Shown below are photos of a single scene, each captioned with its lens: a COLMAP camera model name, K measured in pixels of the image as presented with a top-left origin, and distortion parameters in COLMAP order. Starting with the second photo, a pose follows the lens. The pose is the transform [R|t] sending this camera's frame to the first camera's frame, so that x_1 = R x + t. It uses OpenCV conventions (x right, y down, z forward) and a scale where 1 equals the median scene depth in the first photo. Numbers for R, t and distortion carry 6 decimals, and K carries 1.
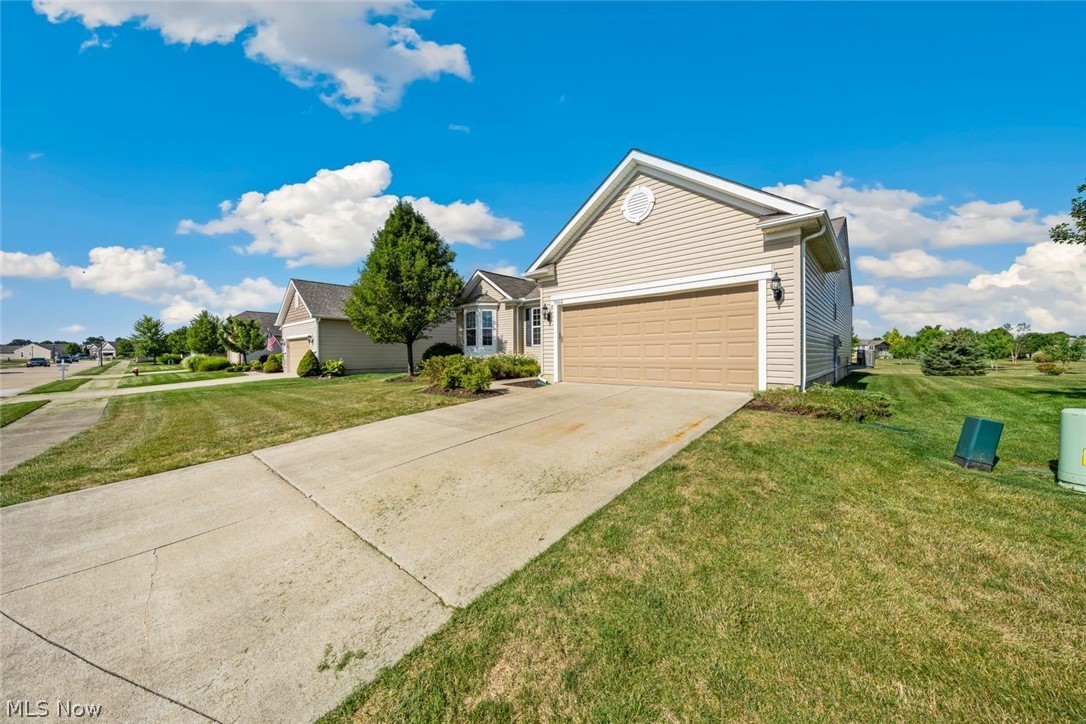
lens RADIAL K [[375.4, 0, 537.6], [0, 375.4, 356.1], [0, 0, 1]] dist [-0.000487, 0.000040]
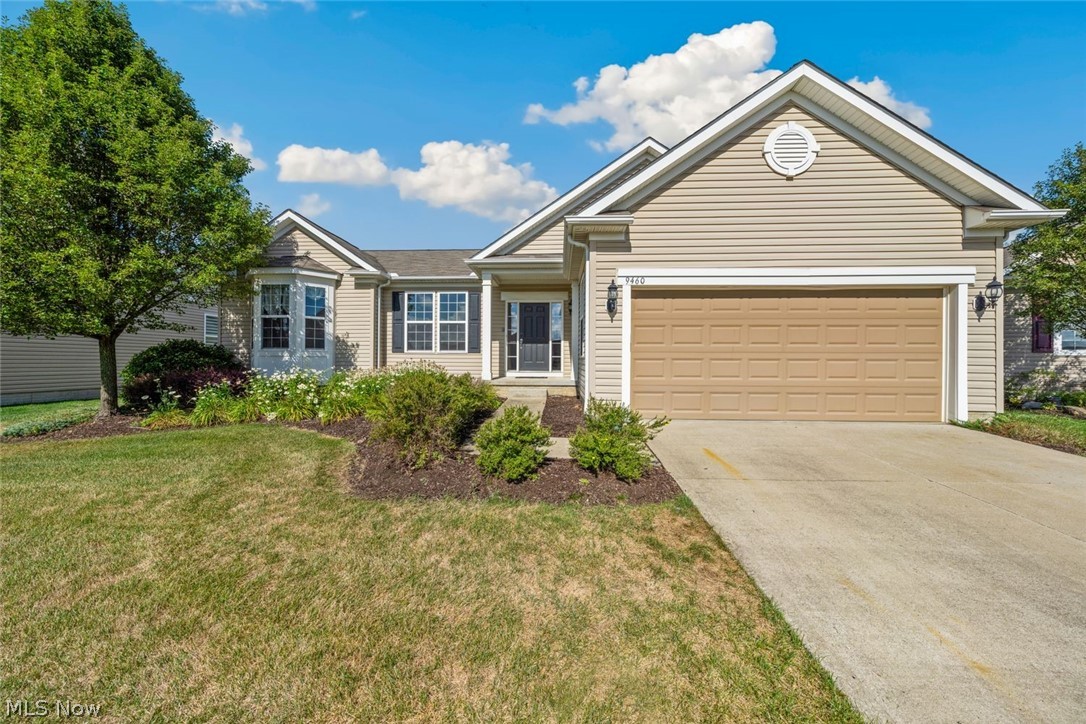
lens RADIAL K [[376.5, 0, 544.2], [0, 376.5, 360.7], [0, 0, 1]] dist [-0.001243, 0.000001]
pose [[0.766400, 0.011328, 0.642263, -0.242350], [-0.007323, 0.999934, -0.008897, -0.009061], [-0.642322, 0.002116, 0.766432, 0.375841]]
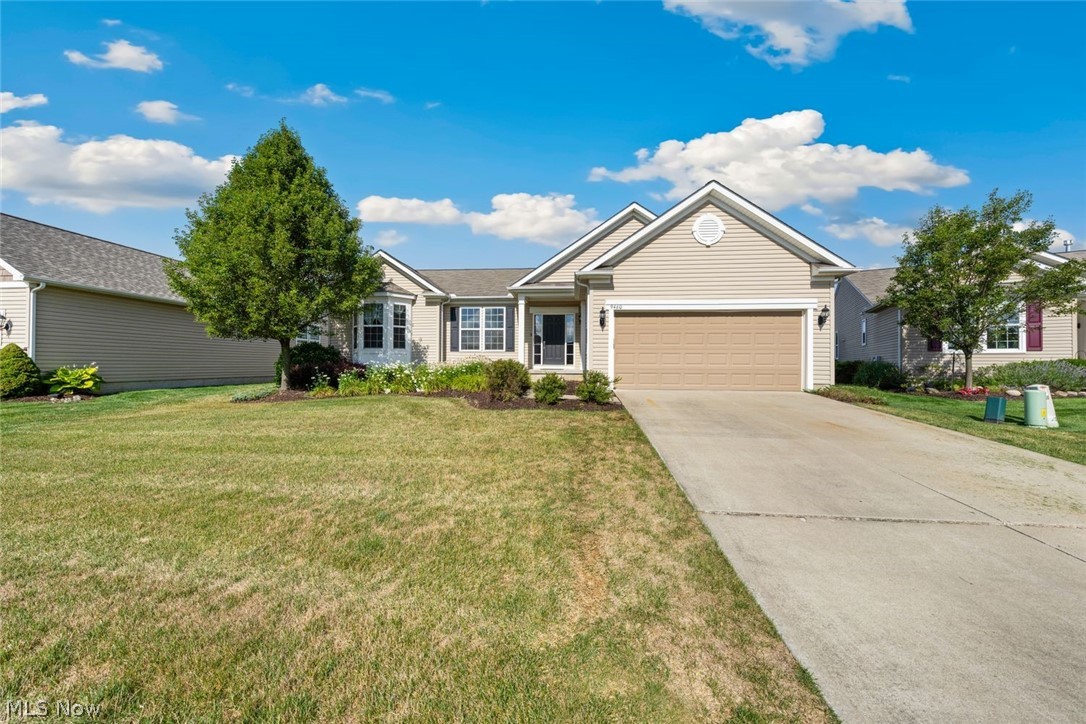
lens RADIAL K [[383.8, 0, 543.0], [0, 383.8, 362.0], [0, 0, 1]] dist [-0.000638, -0.000030]
pose [[0.790984, 0.015209, 0.611647, -0.405820], [-0.009202, 0.999874, -0.012963, 0.007627], [-0.611767, 0.004625, 0.791024, 0.191231]]
